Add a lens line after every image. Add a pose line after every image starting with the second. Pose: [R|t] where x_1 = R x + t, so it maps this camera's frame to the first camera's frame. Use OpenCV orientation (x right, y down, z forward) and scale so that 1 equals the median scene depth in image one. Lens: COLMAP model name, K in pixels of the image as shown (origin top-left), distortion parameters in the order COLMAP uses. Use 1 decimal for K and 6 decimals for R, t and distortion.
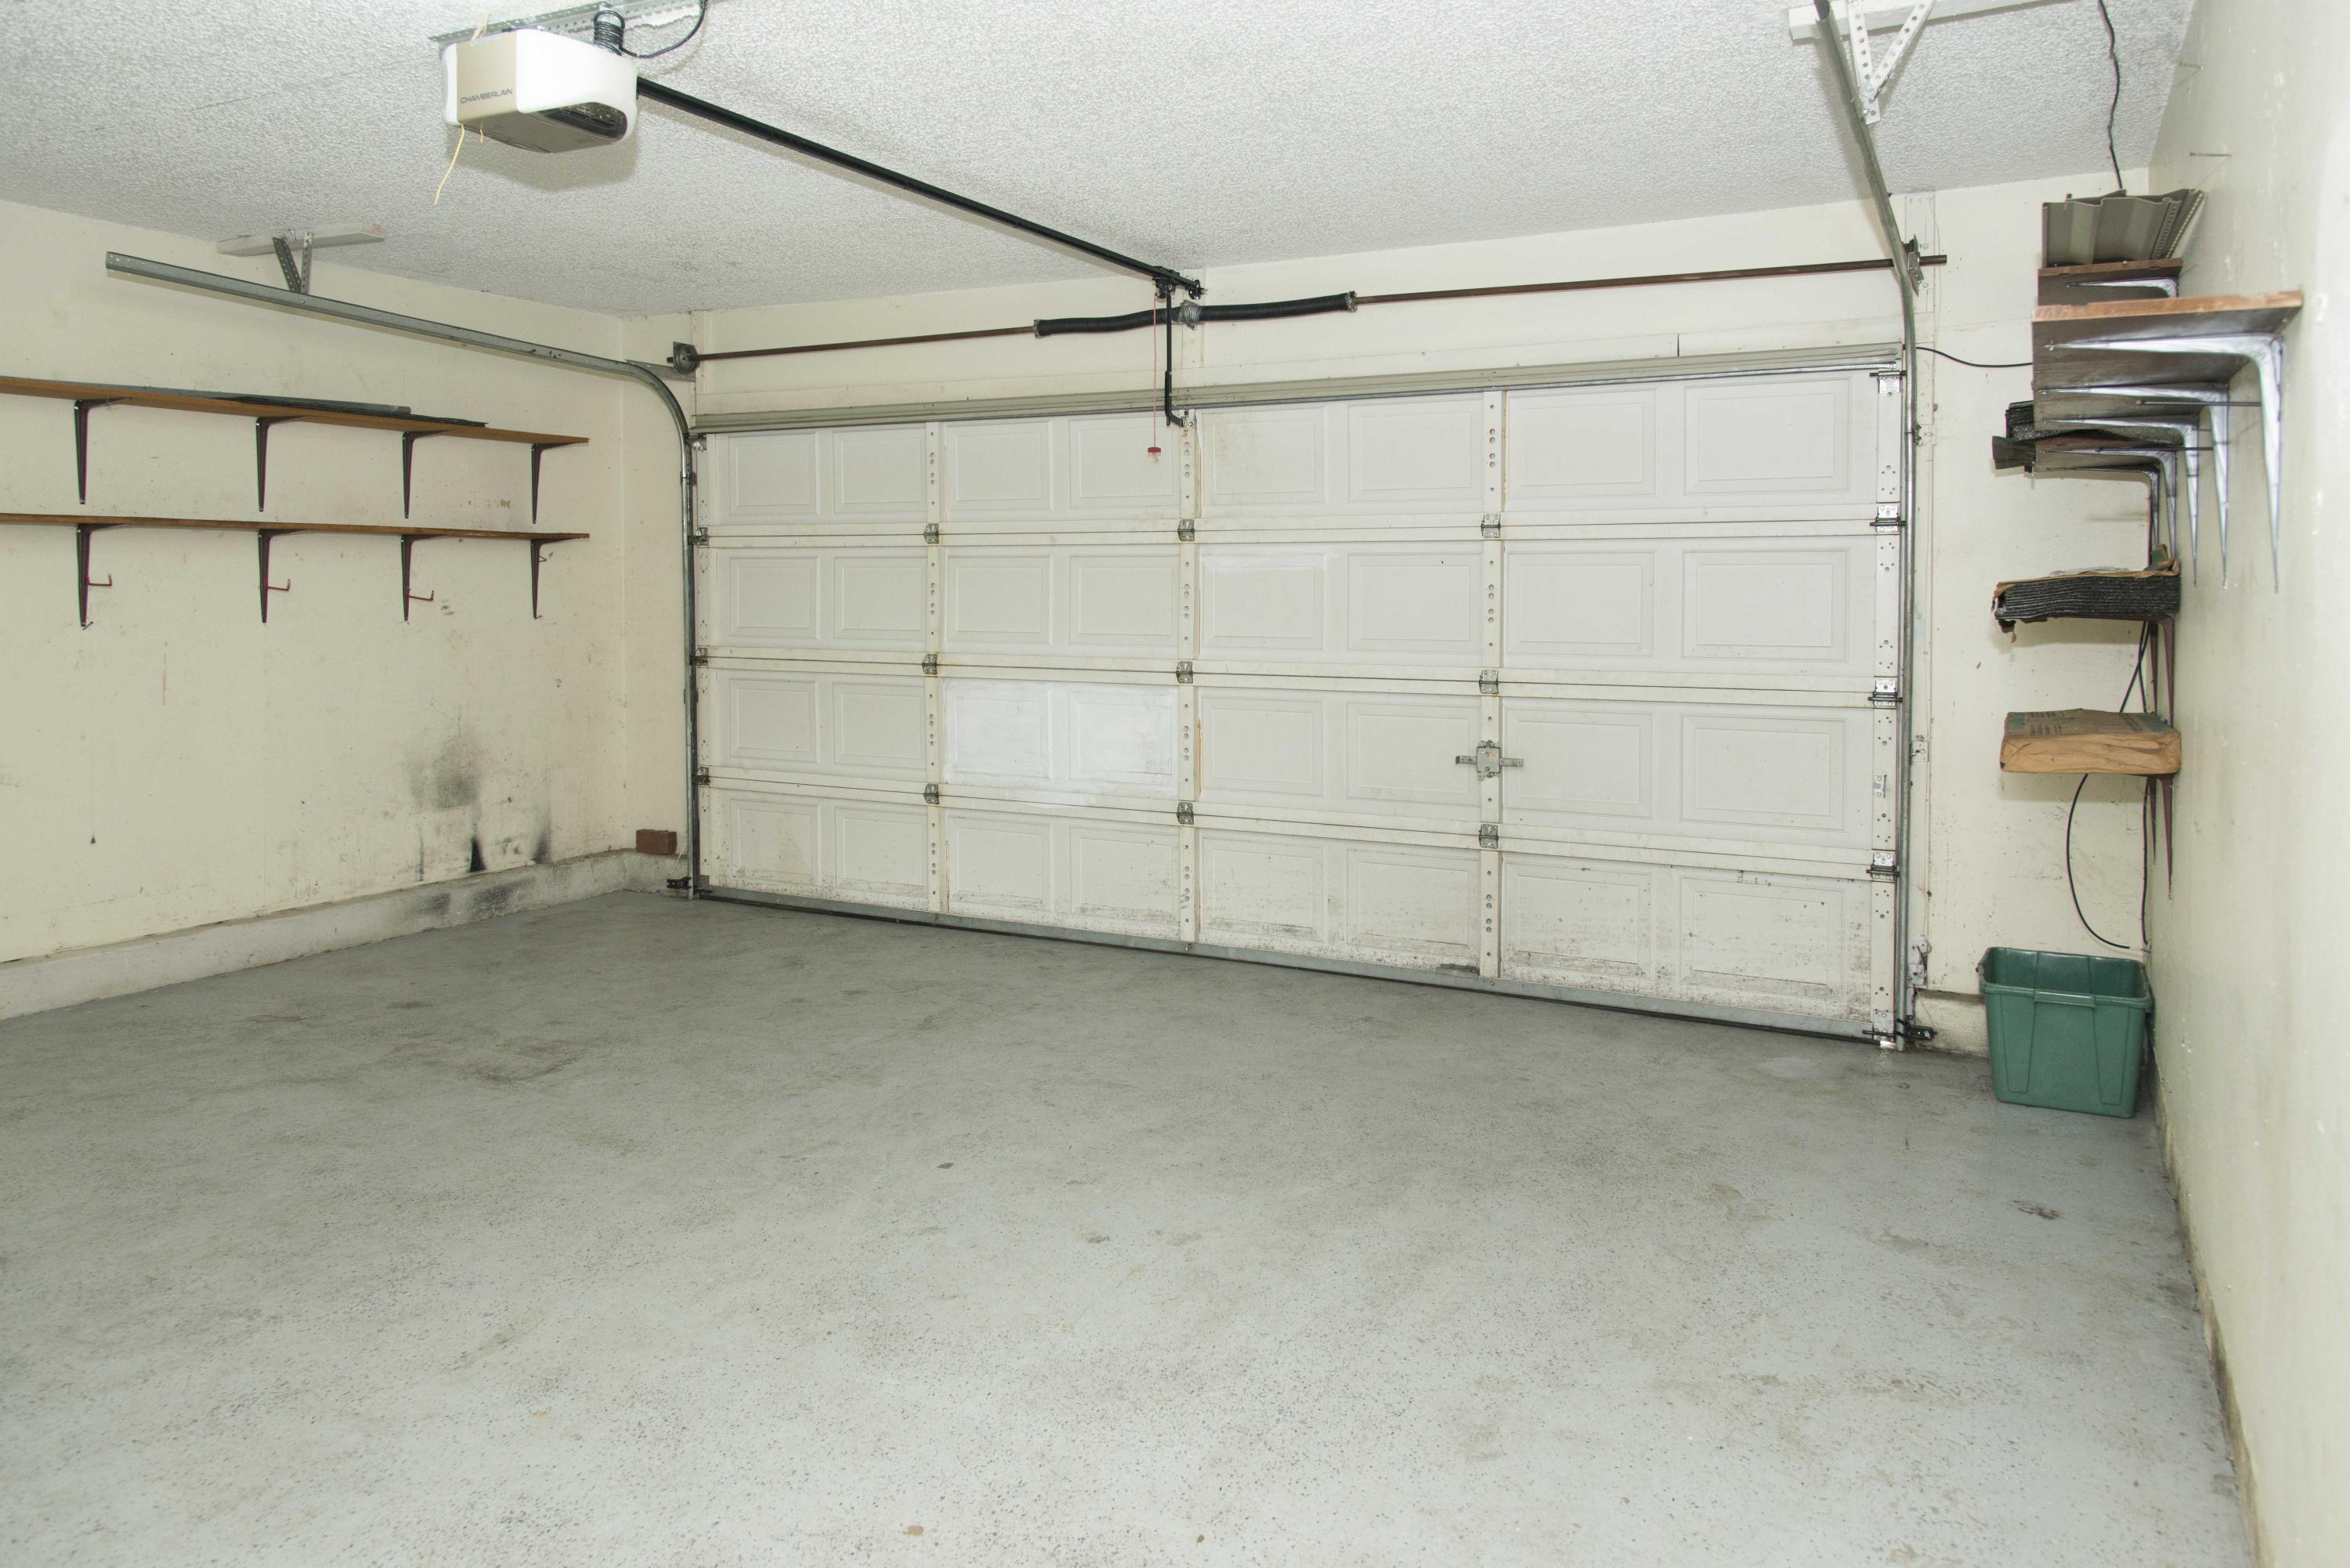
lens RADIAL K [[1563.2, 0, 1175.0], [0, 1563.2, 784.0], [0, 0, 1]] dist [-0.026518, 0.002587]
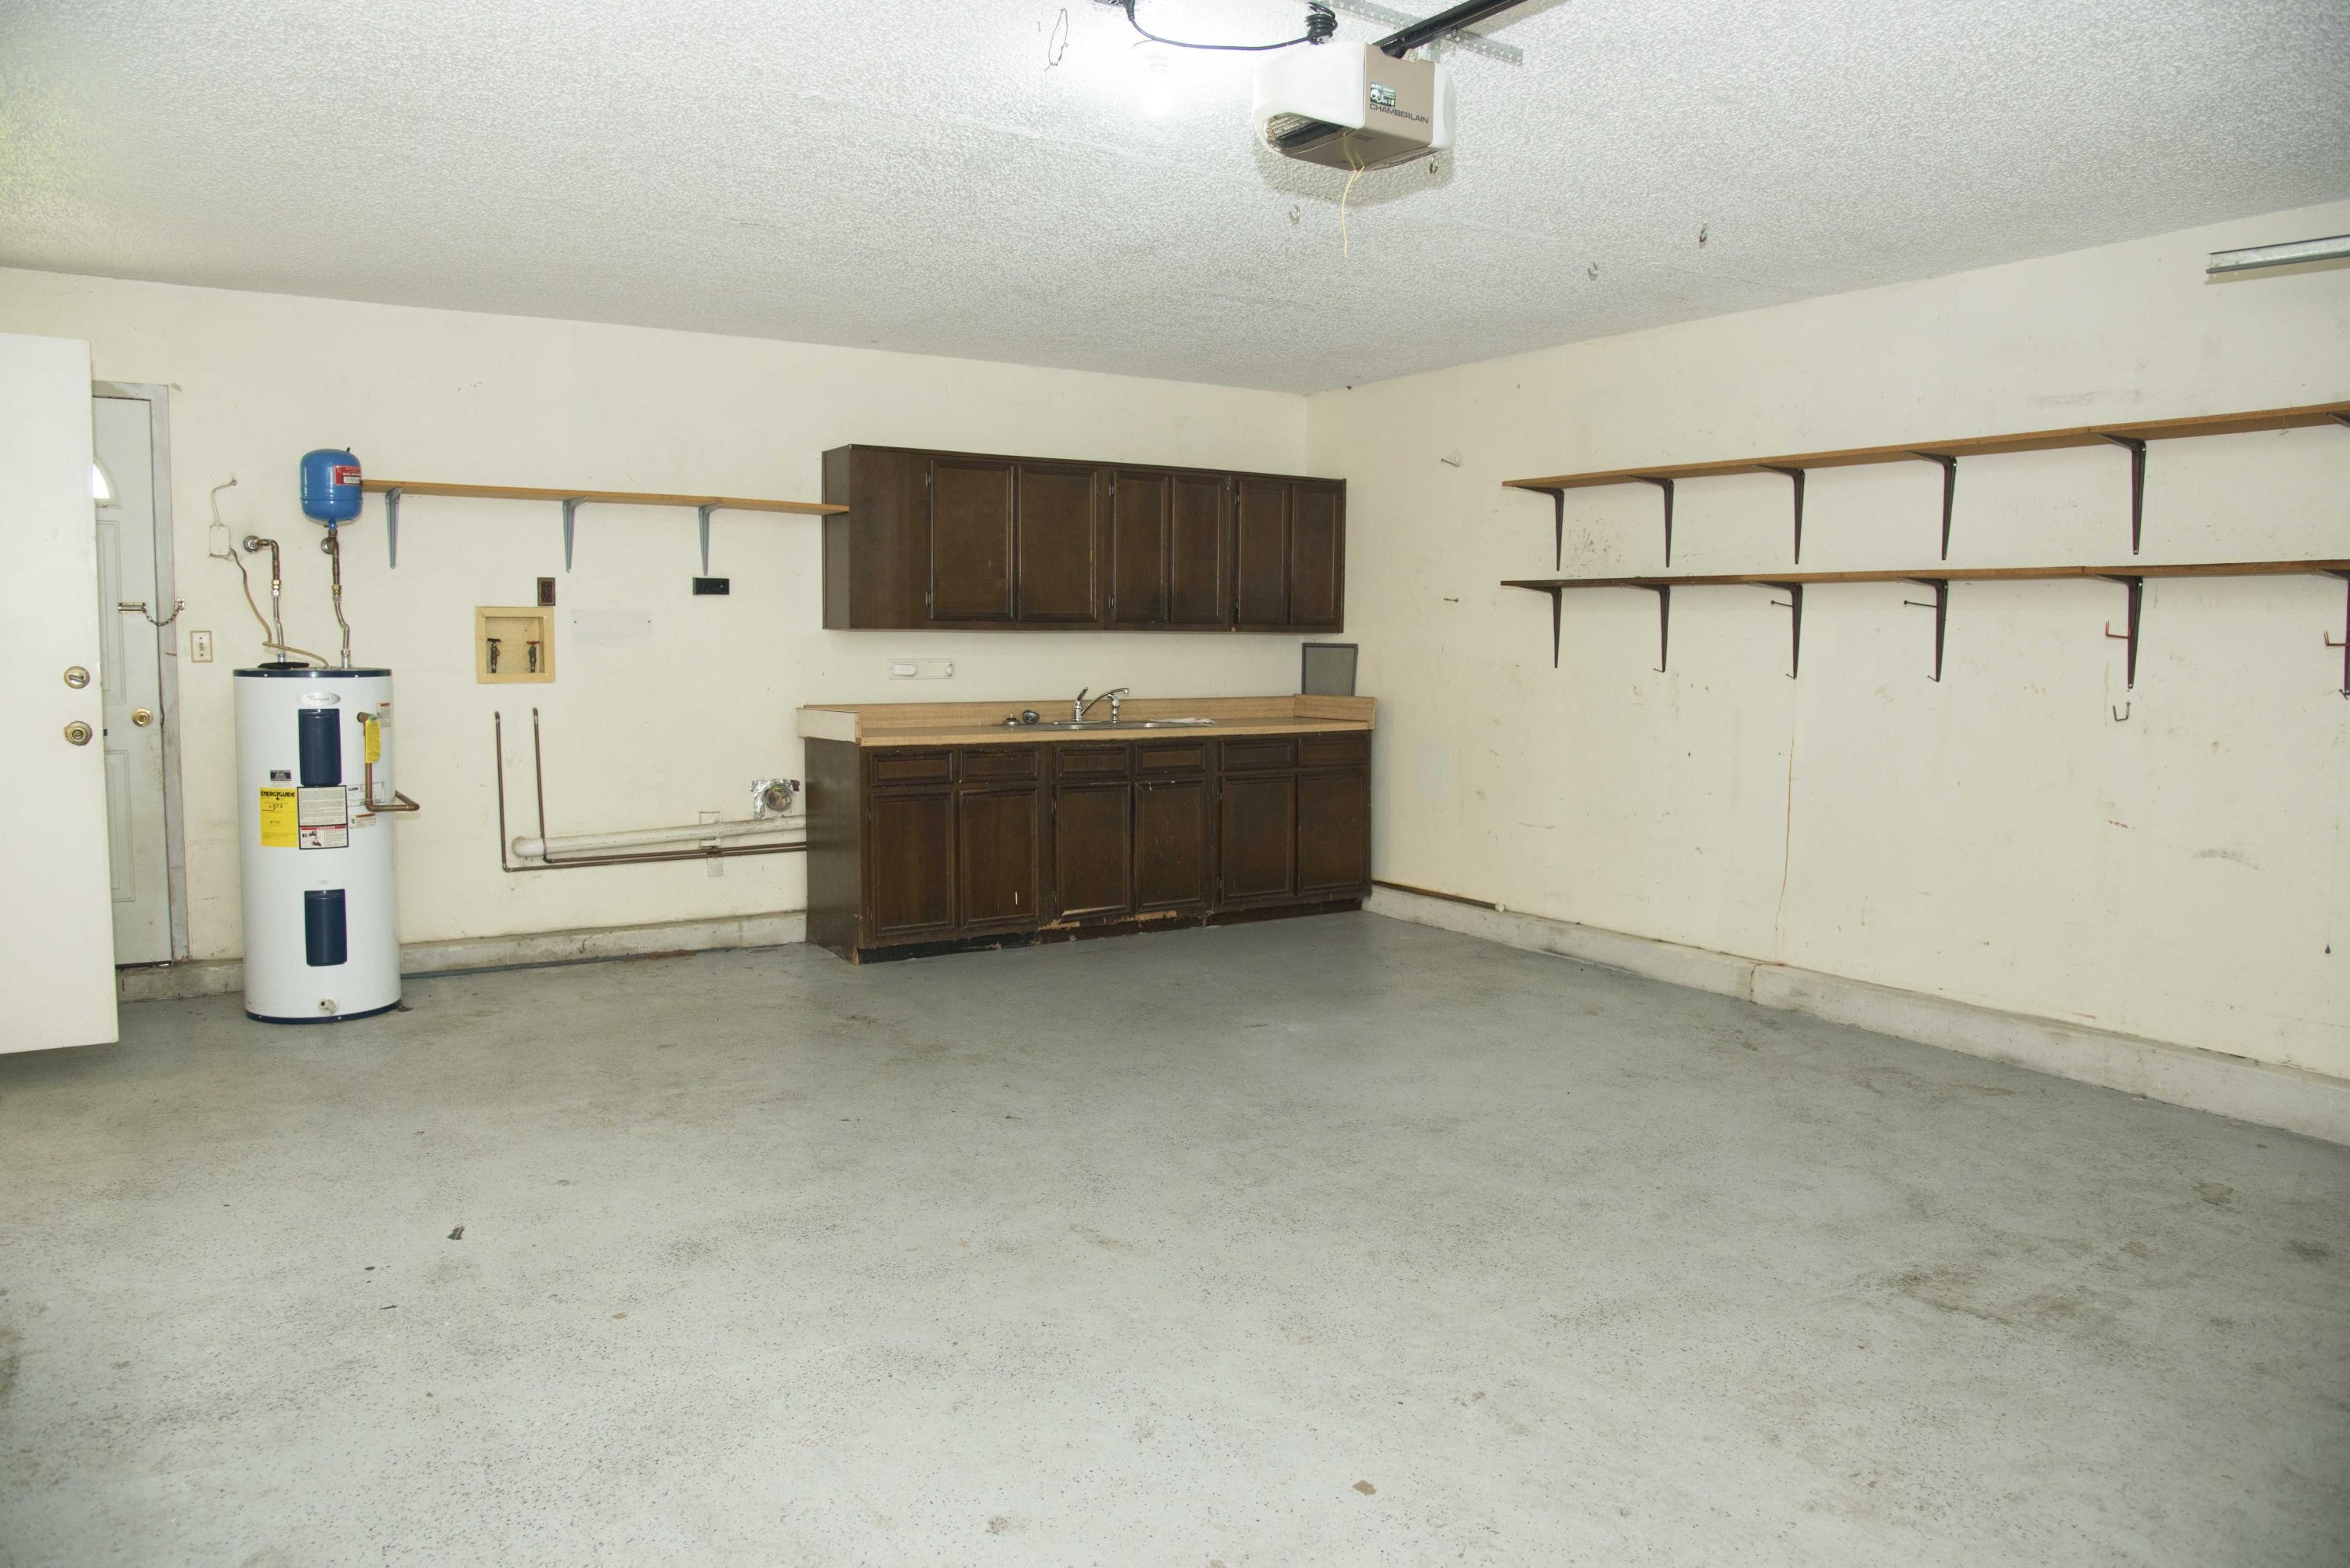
lens RADIAL K [[1563.2, 0, 1175.0], [0, 1563.2, 784.0], [0, 0, 1]] dist [-0.026518, 0.002587]
pose [[-0.475146, 0.076185, -0.876602, 0.483267], [-0.115914, 0.982143, 0.148187, -0.154013], [0.872238, 0.172021, -0.457831, 1.236655]]
